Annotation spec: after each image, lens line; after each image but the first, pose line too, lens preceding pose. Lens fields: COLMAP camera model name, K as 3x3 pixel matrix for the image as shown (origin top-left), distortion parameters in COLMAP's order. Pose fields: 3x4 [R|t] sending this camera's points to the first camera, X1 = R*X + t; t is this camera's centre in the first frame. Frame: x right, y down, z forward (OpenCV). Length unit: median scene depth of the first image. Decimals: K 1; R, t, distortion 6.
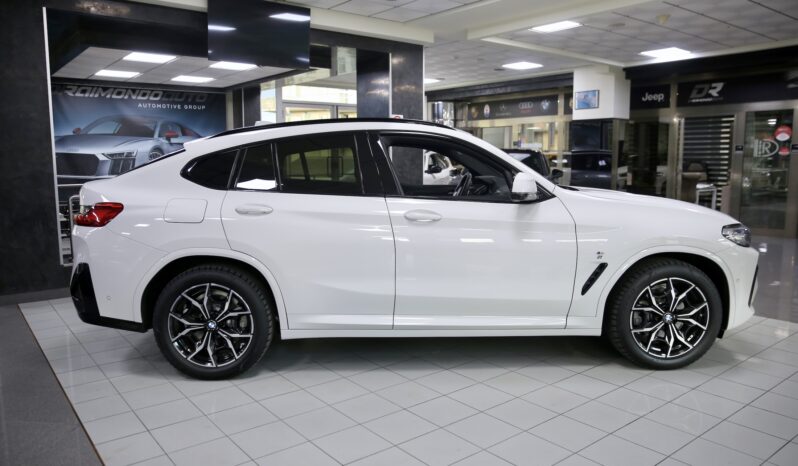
lens RADIAL K [[562.6, 0, 399.6], [0, 562.6, 230.3], [0, 0, 1]] dist [-0.044891, 0.004383]
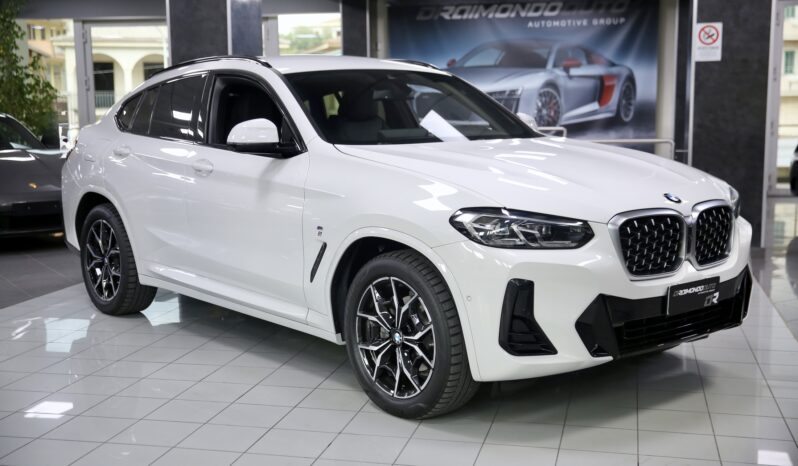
lens RADIAL K [[964.1, 0, 397.2], [0, 964.1, 235.2], [0, 0, 1]] dist [-0.012449, 0.000000]
pose [[0.621901, 0.102022, -0.776421, 0.451208], [-0.088840, 0.994268, 0.059487, -0.011236], [0.778040, 0.031982, 0.627400, 0.088671]]
